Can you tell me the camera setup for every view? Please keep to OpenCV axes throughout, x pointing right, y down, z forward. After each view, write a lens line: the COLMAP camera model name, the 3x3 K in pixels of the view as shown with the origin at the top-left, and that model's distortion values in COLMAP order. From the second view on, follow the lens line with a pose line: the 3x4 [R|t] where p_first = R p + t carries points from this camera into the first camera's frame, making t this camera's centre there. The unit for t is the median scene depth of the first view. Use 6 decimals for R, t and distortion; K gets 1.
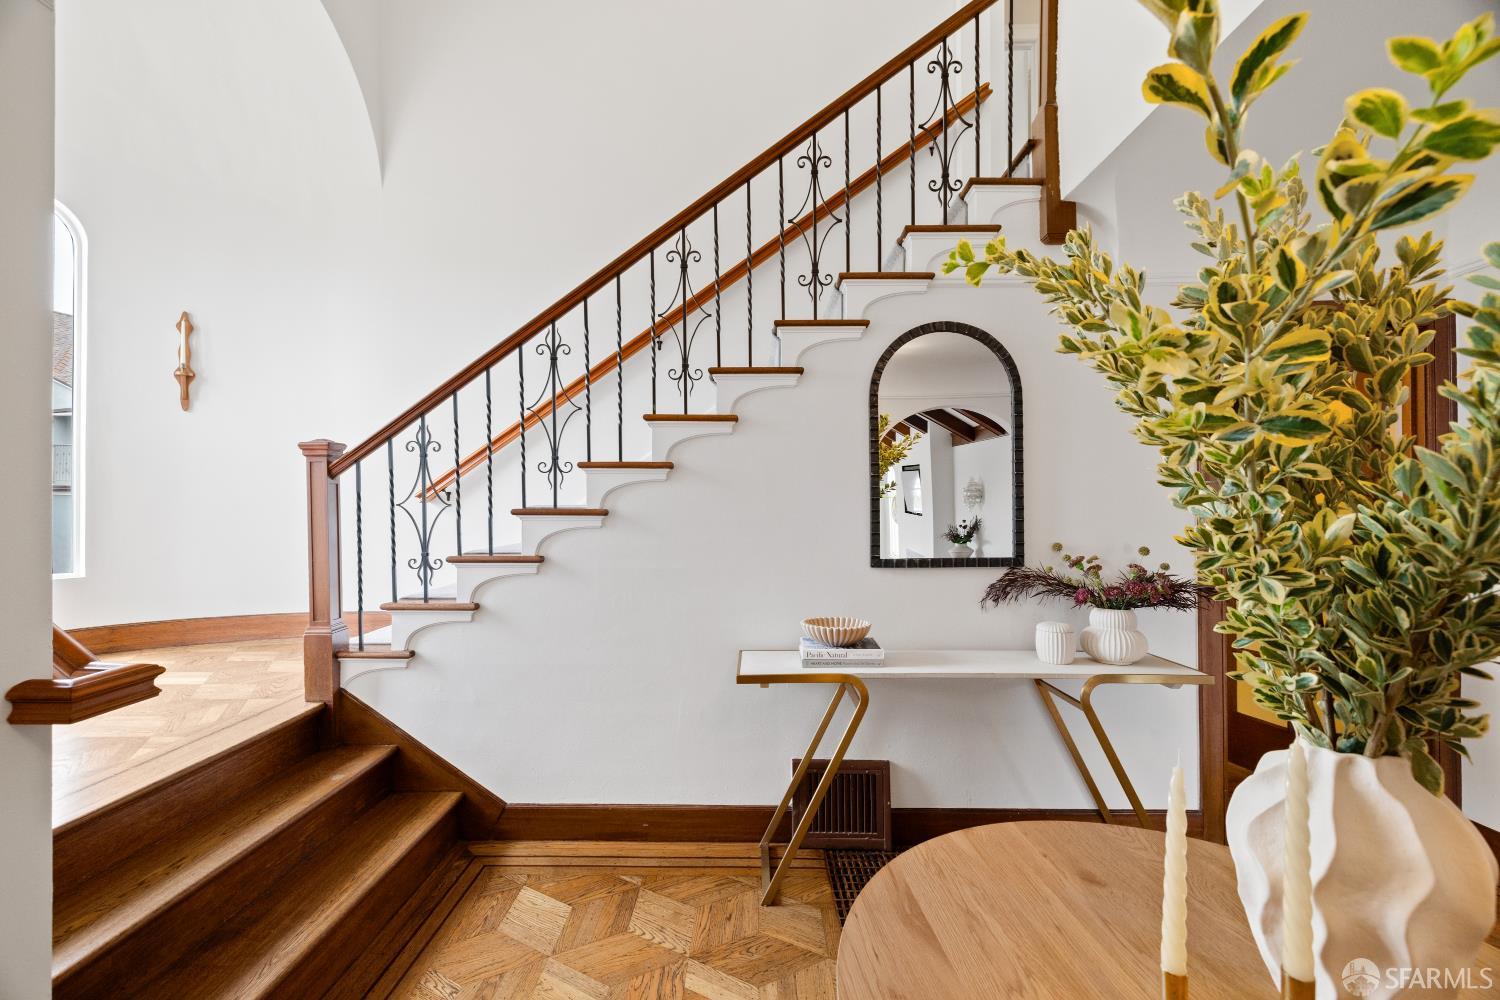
lens RADIAL K [[623.7, 0, 742.8], [0, 623.7, 500.0], [0, 0, 1]] dist [-0.000162, -0.000053]
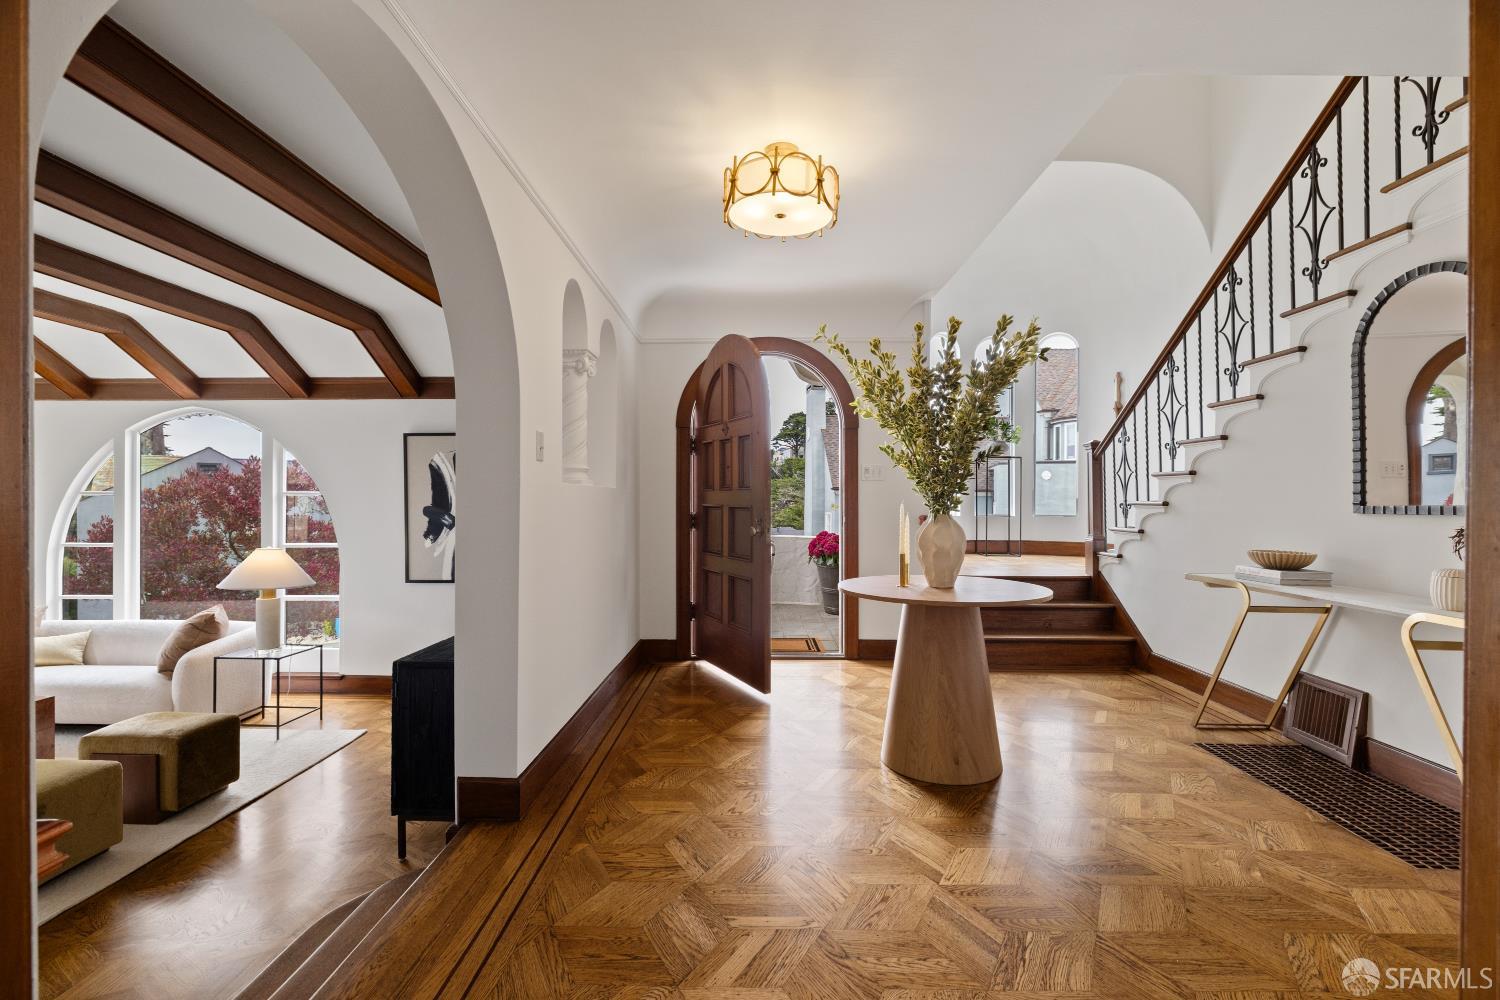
lens RADIAL K [[683.5, 0, 749.9], [0, 683.5, 494.3], [0, 0, 1]] dist [-0.001389, -0.000372]
pose [[-0.009509, -0.009797, -0.999907, 1.442971], [0.004580, 0.999941, -0.009841, 0.082447], [0.999944, -0.004673, -0.009463, -0.050018]]
